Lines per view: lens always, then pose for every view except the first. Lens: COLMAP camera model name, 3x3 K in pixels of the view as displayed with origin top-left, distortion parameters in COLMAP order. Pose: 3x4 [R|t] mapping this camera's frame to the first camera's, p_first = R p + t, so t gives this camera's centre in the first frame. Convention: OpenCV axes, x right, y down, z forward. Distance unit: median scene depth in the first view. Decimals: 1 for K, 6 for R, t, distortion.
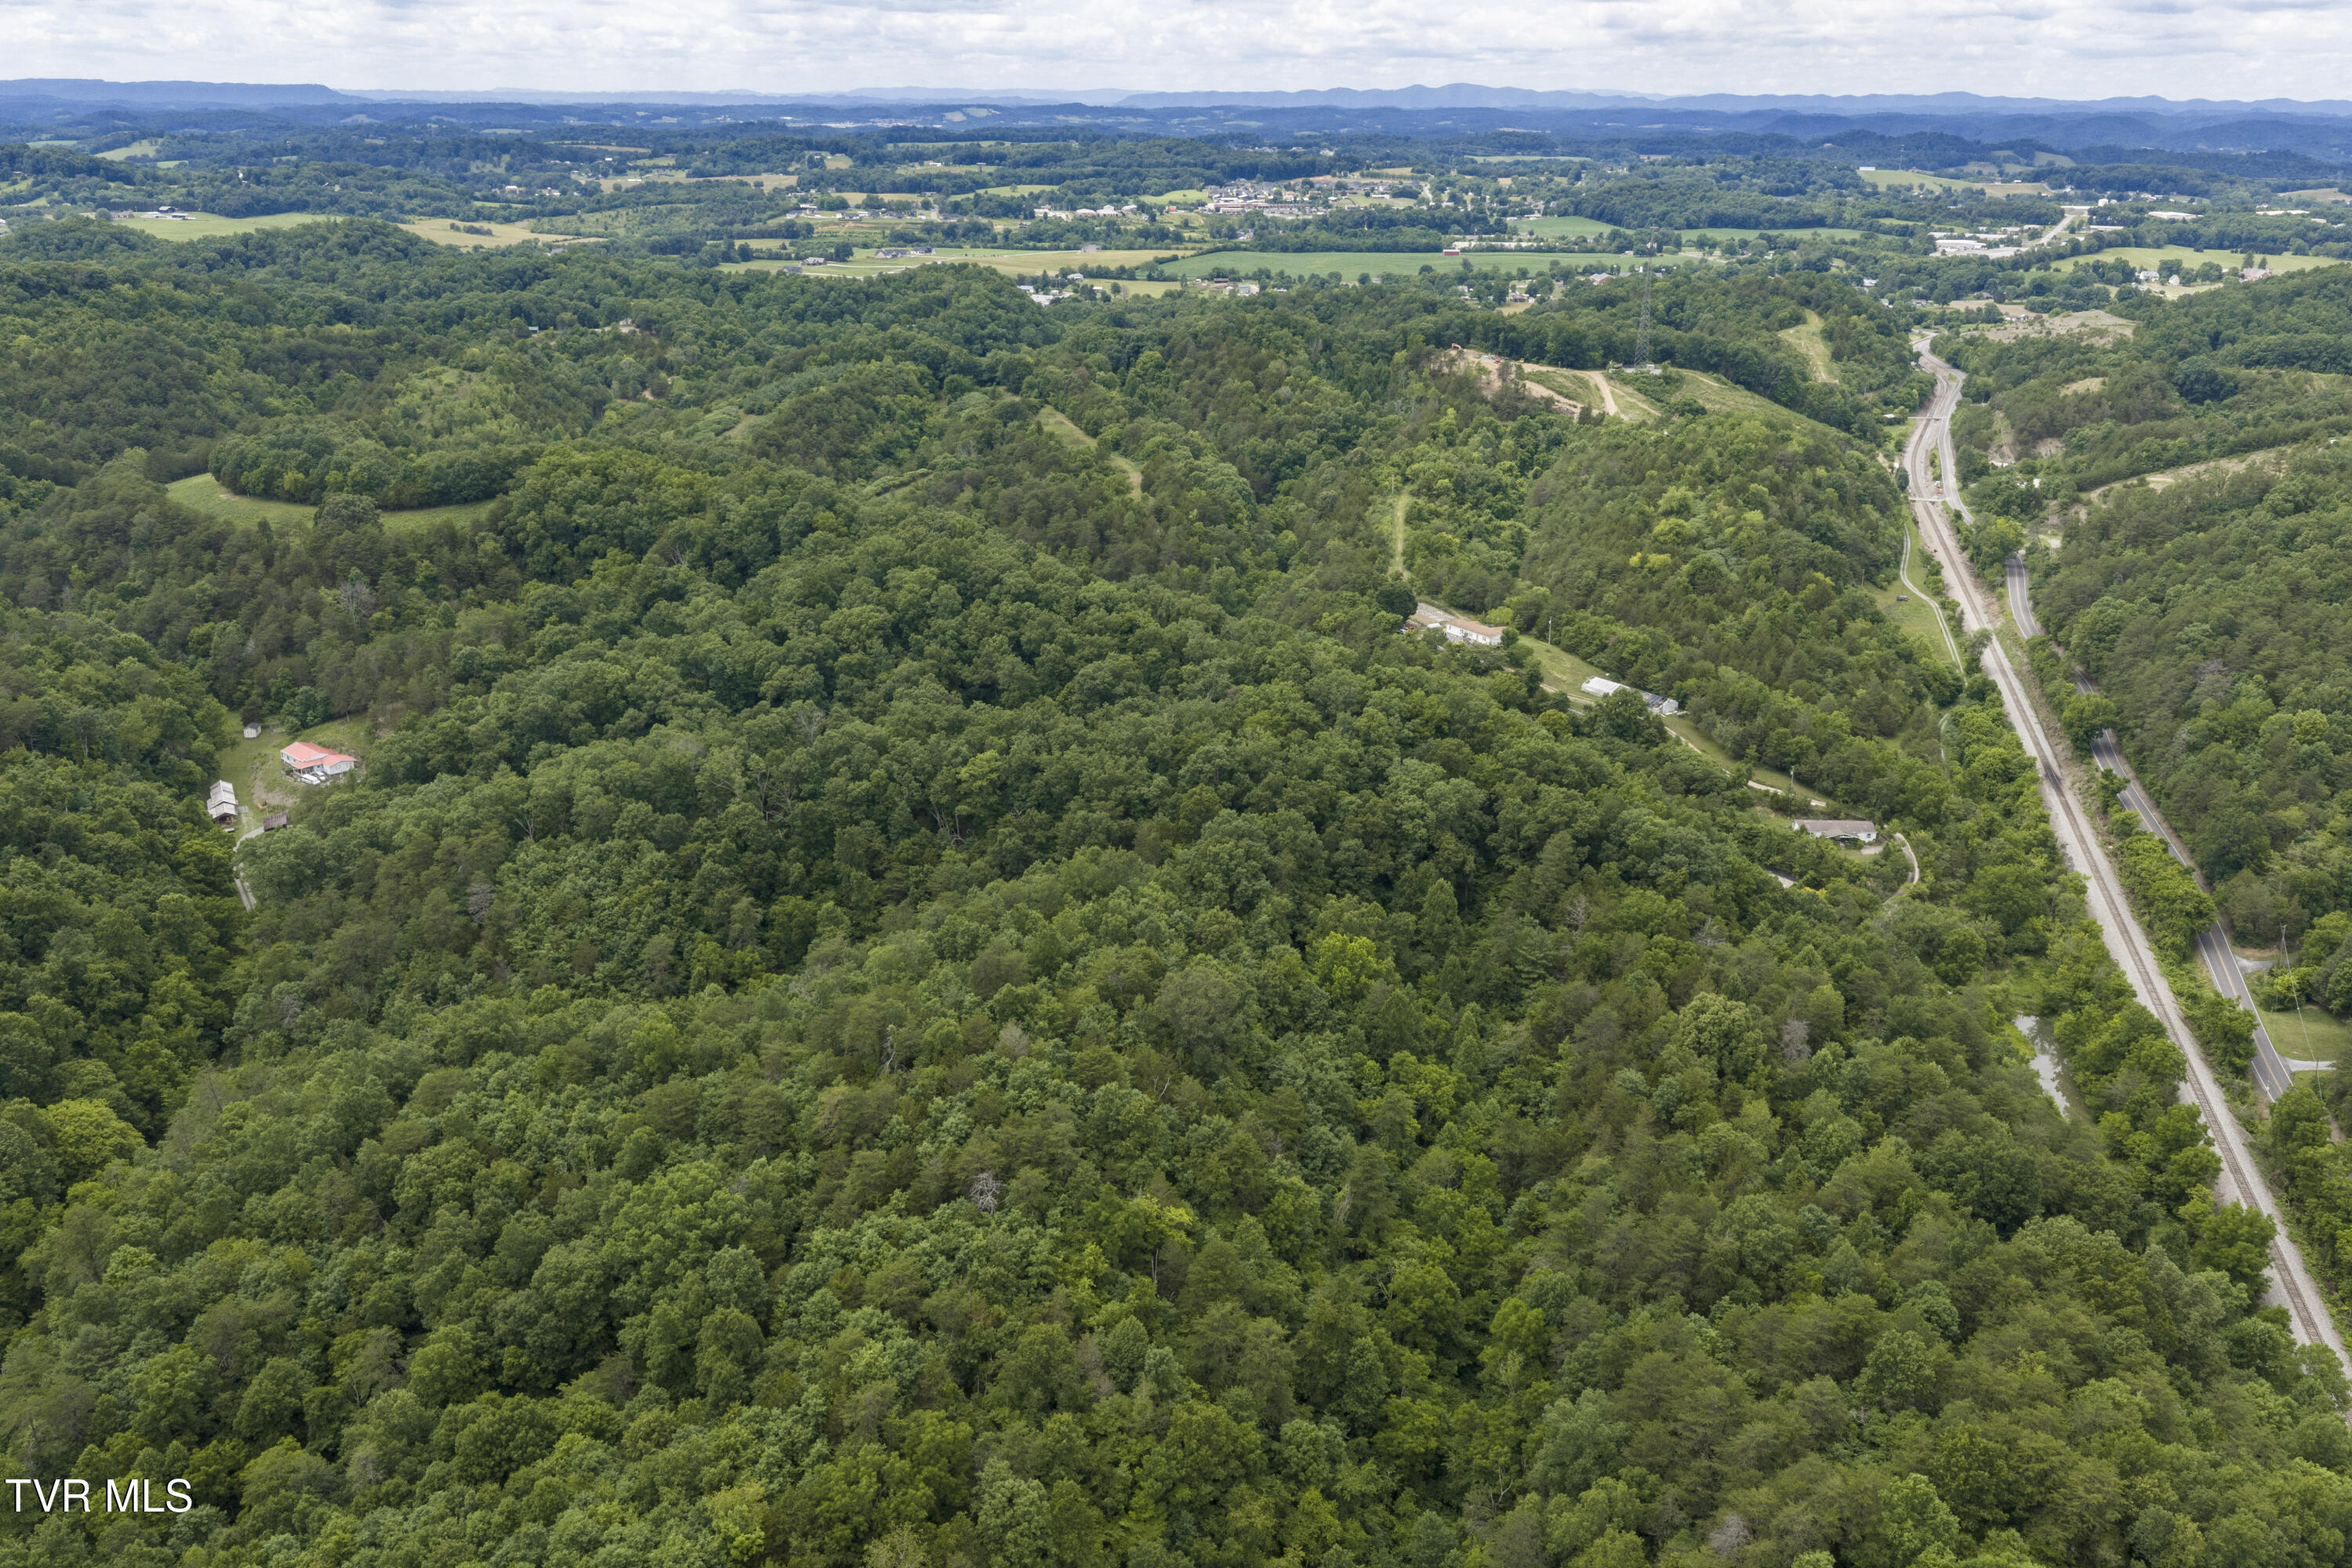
lens RADIAL K [[1957.3, 0, 1176.0], [0, 1957.3, 784.0], [0, 0, 1]] dist [0.017085, -0.019810]
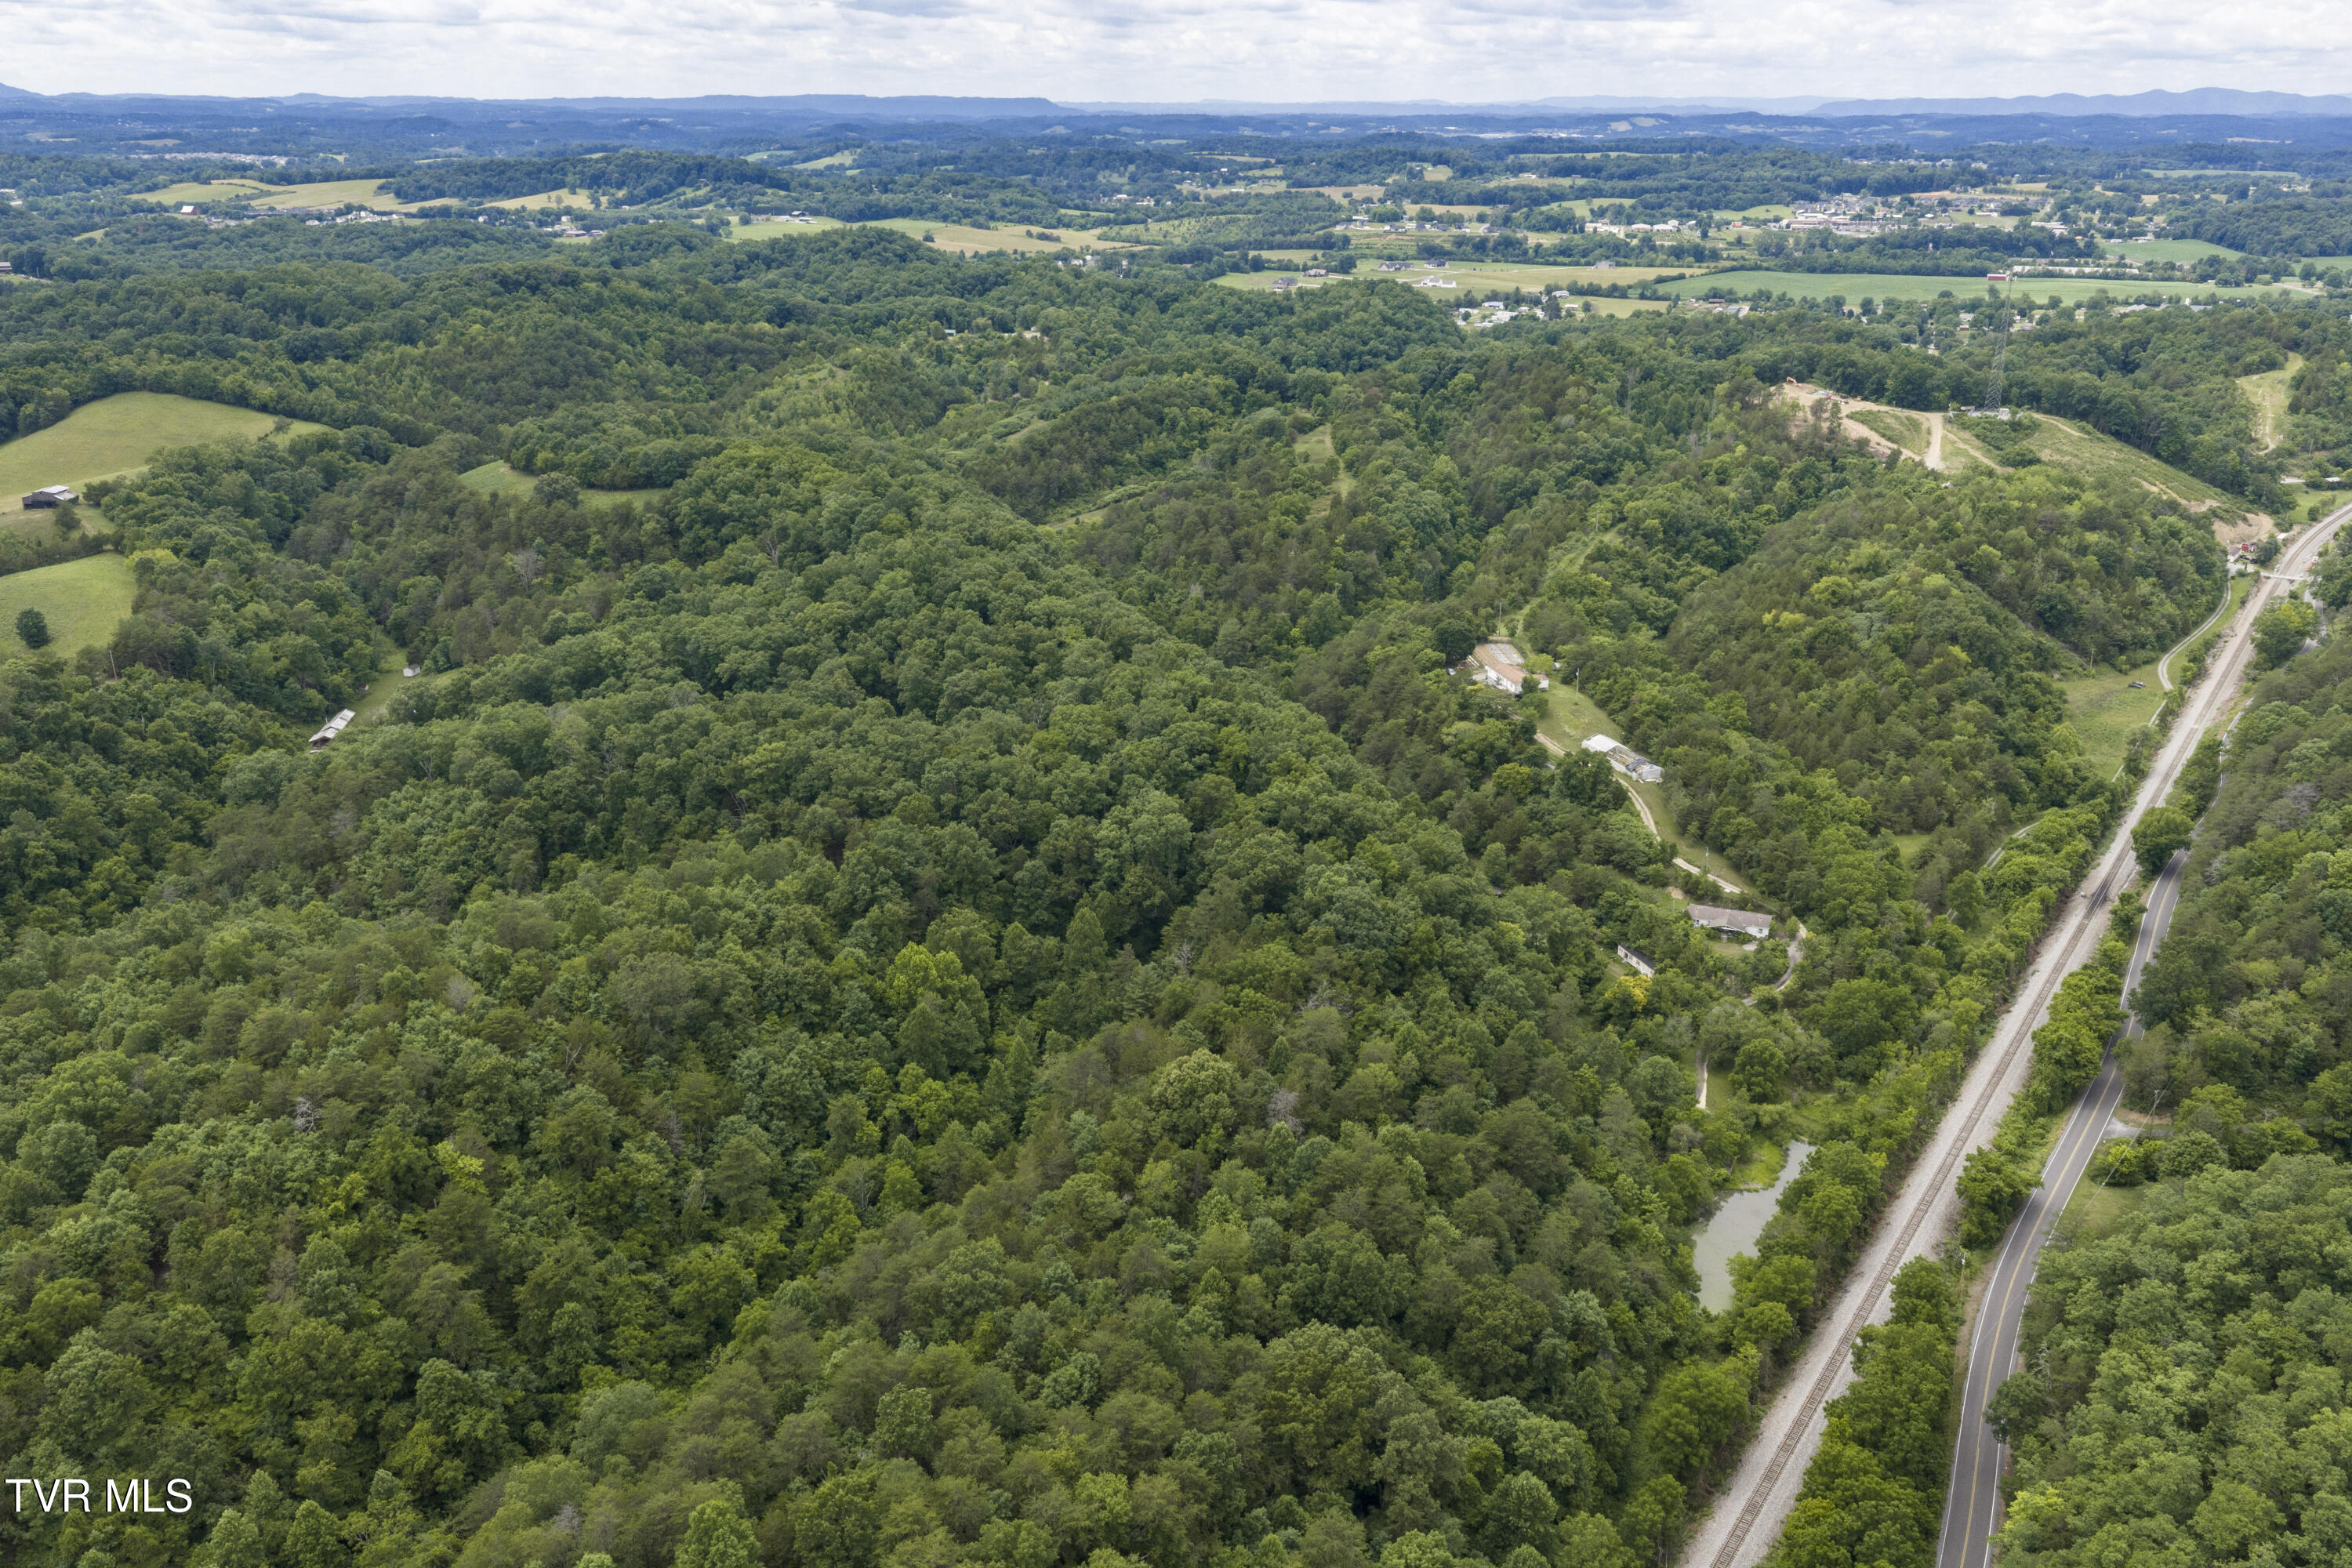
lens RADIAL K [[1957.3, 0, 1176.0], [0, 1957.3, 784.0], [0, 0, 1]] dist [0.017085, -0.019810]
pose [[0.946076, 0.102307, -0.307364, 0.092388], [-0.103596, 0.994545, 0.012167, -0.006221], [0.306932, 0.020330, 0.951514, 0.009736]]
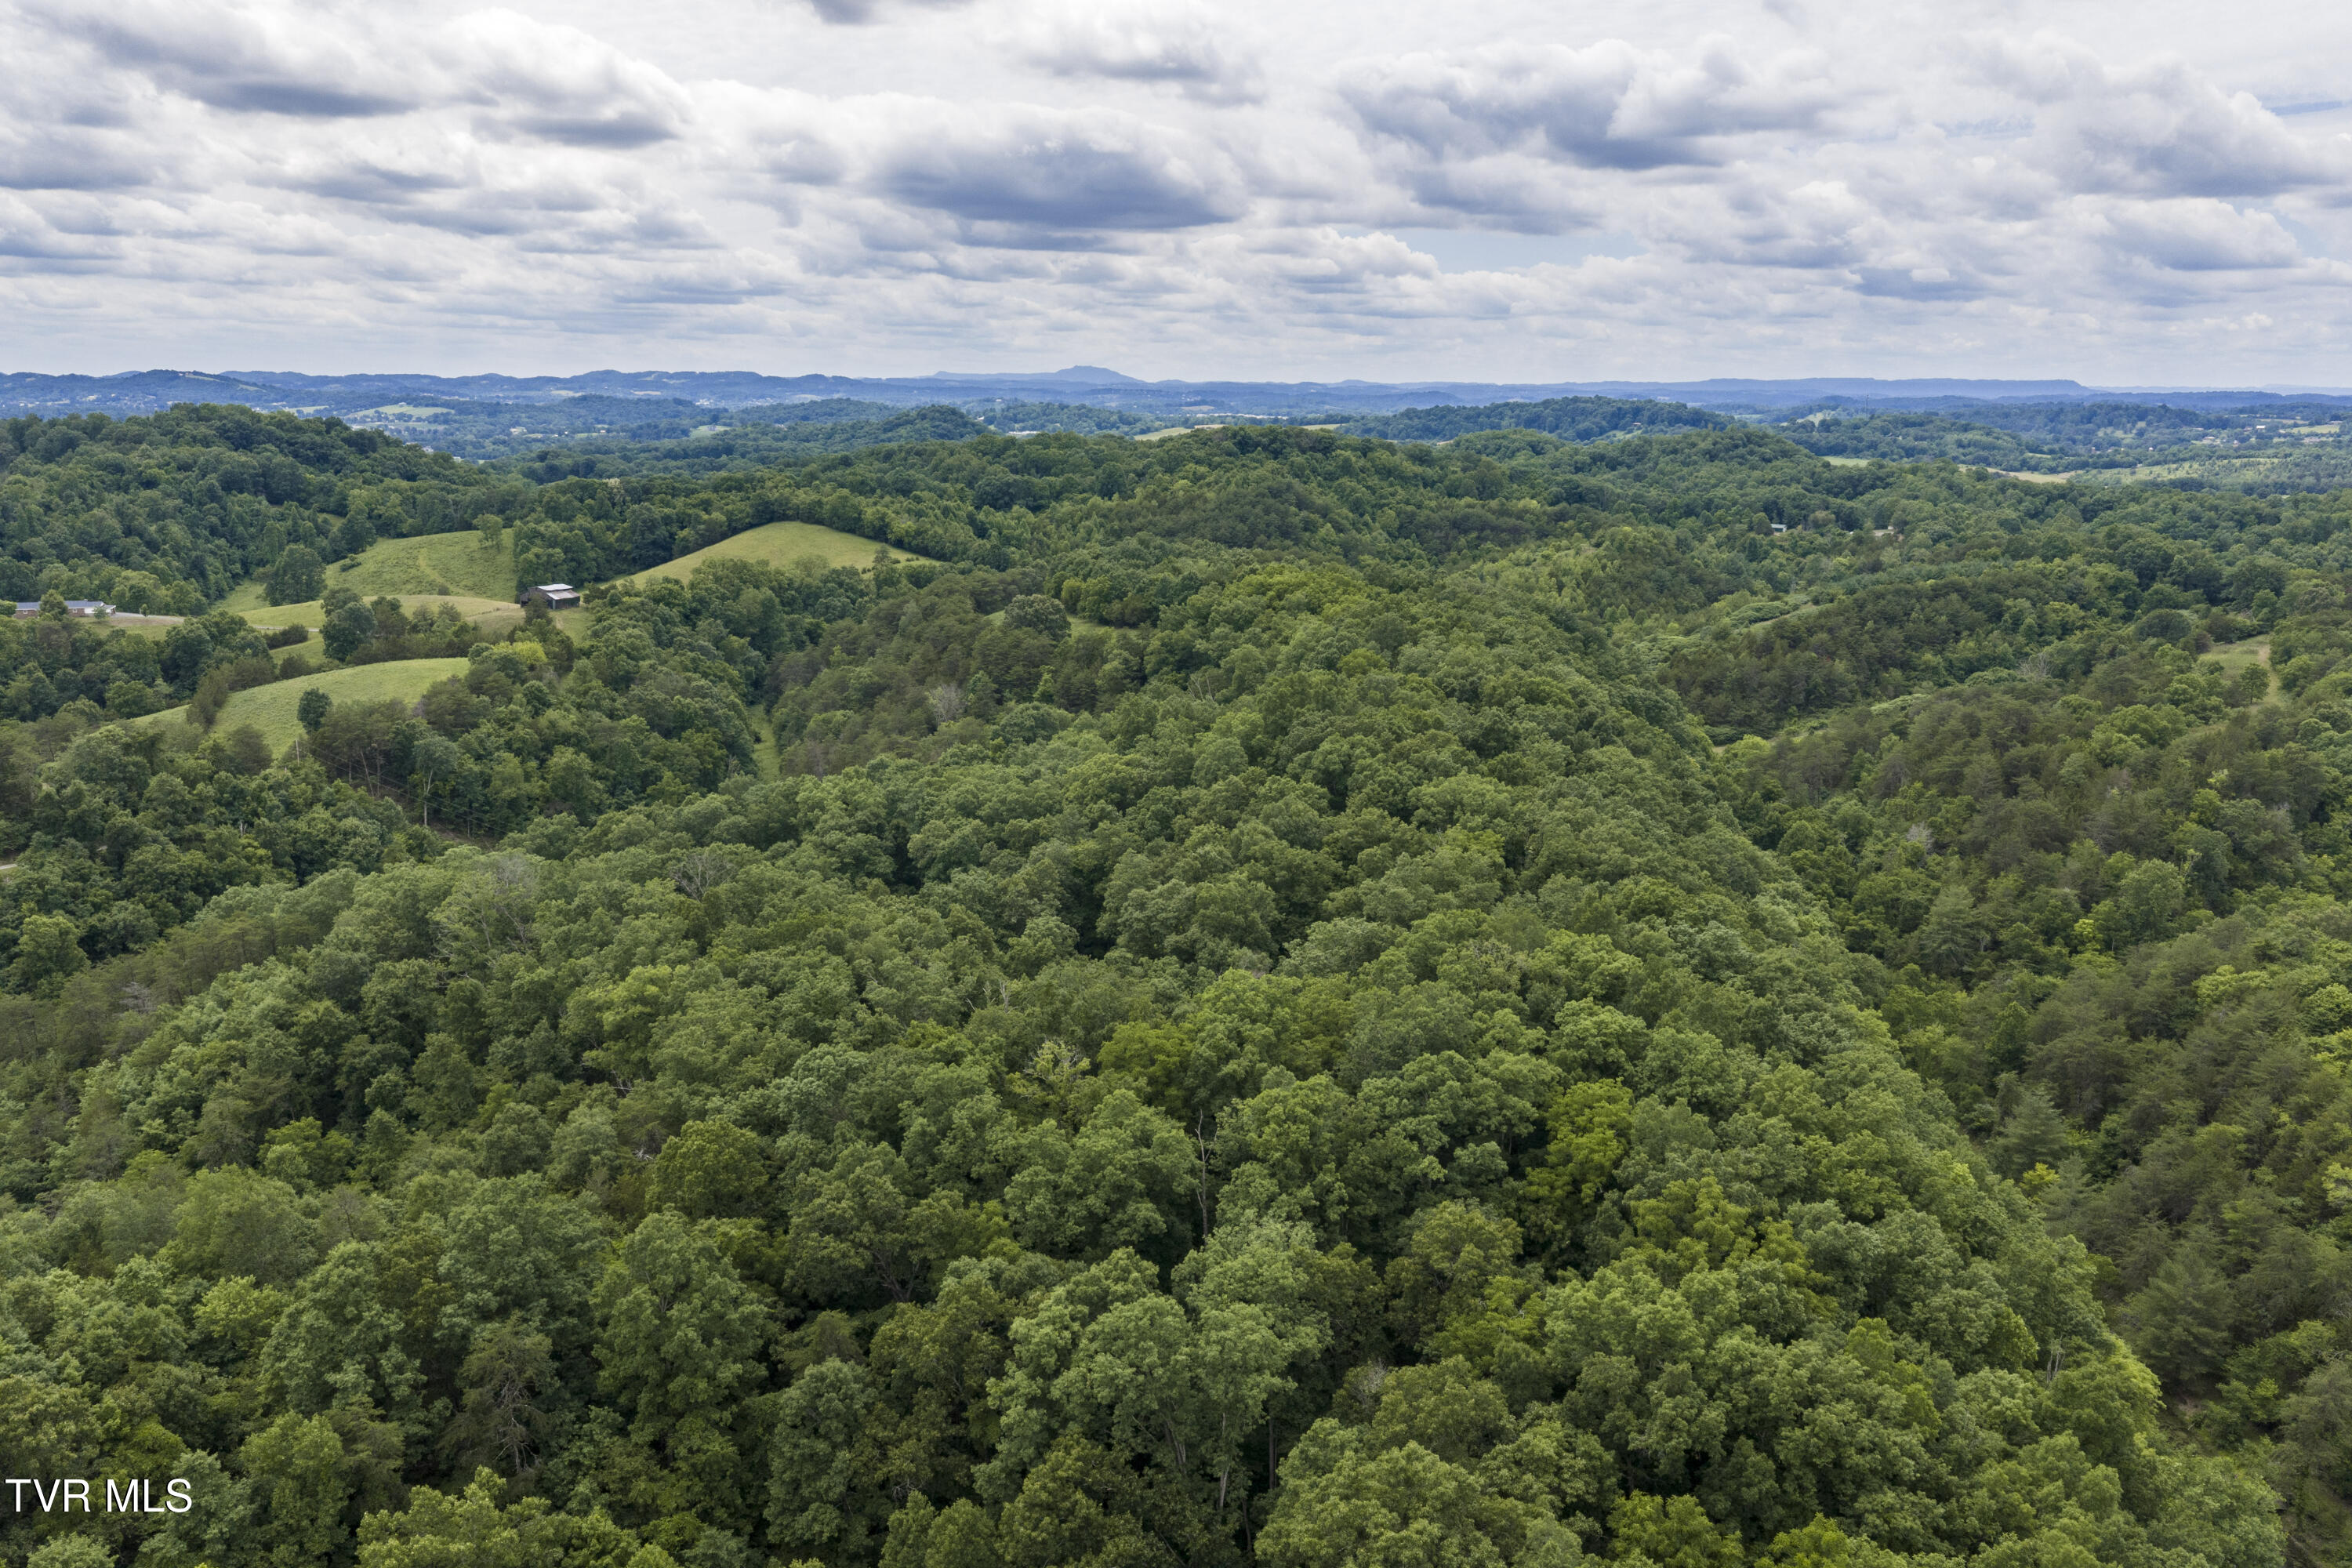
lens RADIAL K [[1957.3, 0, 1176.0], [0, 1957.3, 784.0], [0, 0, 1]] dist [0.017085, -0.019810]
pose [[0.685721, 0.140626, -0.714150, 0.076074], [-0.239674, 0.970065, -0.039114, -0.015739], [0.687272, 0.197984, 0.698899, 0.149552]]
